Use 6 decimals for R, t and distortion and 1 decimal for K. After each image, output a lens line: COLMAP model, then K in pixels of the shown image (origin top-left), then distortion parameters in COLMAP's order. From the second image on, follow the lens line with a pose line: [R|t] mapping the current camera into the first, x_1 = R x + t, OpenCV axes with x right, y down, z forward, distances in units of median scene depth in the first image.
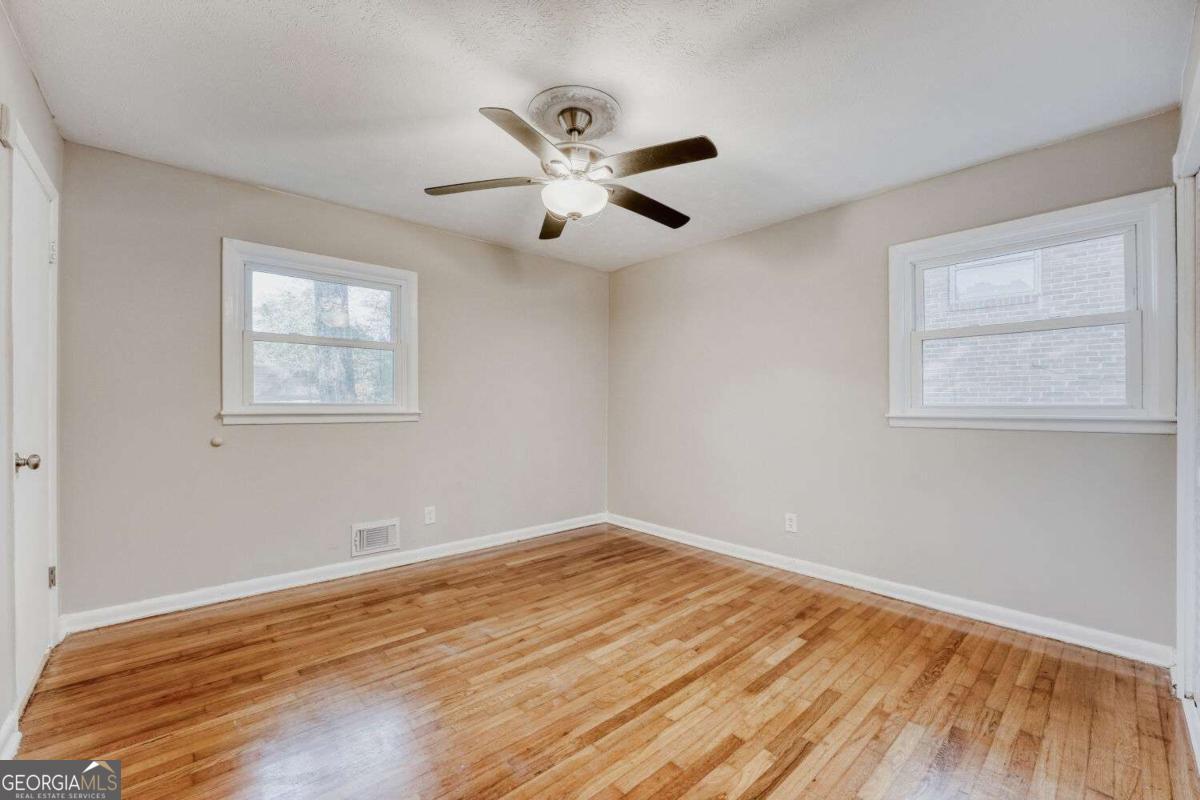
lens RADIAL K [[497.3, 0, 600.9], [0, 497.3, 402.4], [0, 0, 1]] dist [-0.037941, 0.007019]
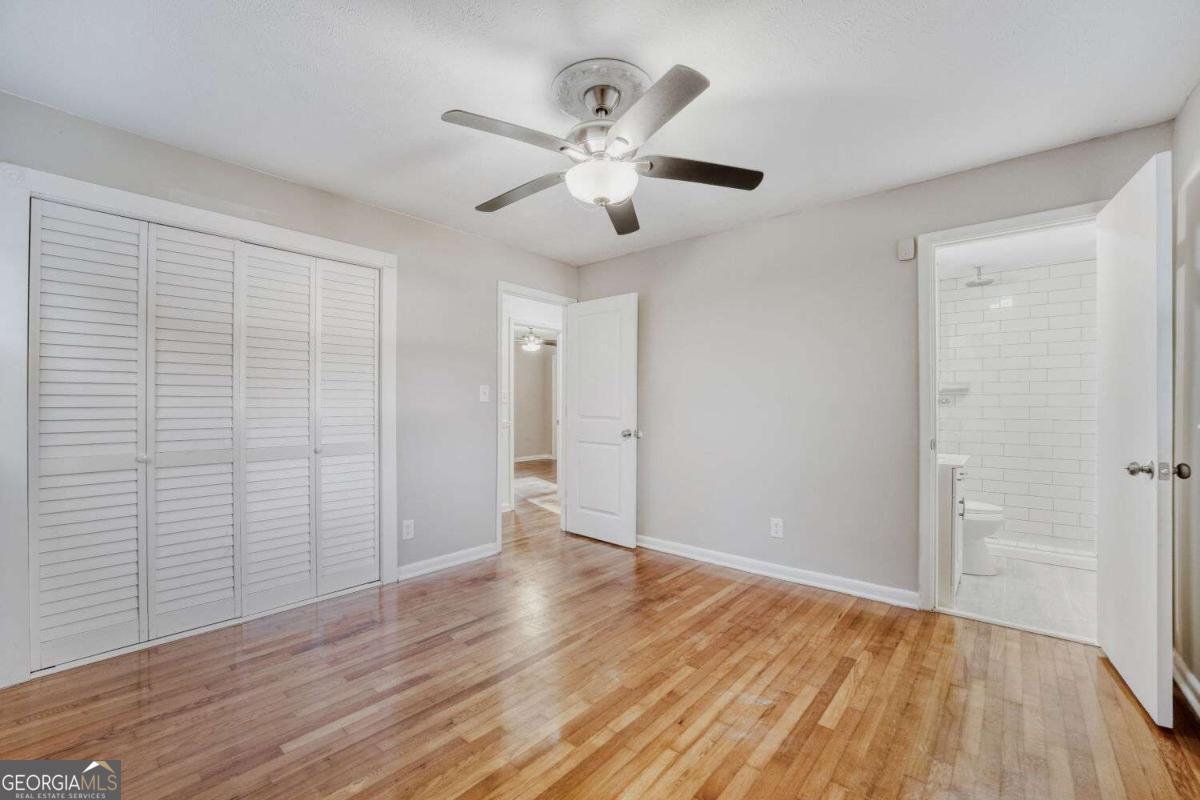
lens RADIAL K [[497.3, 0, 600.9], [0, 497.3, 402.4], [0, 0, 1]] dist [-0.037941, 0.007019]
pose [[-0.992042, -0.003165, -0.125871, 0.060455], [-0.002267, 0.999971, -0.007273, -0.000339], [0.125890, -0.006930, -0.992020, 1.884544]]
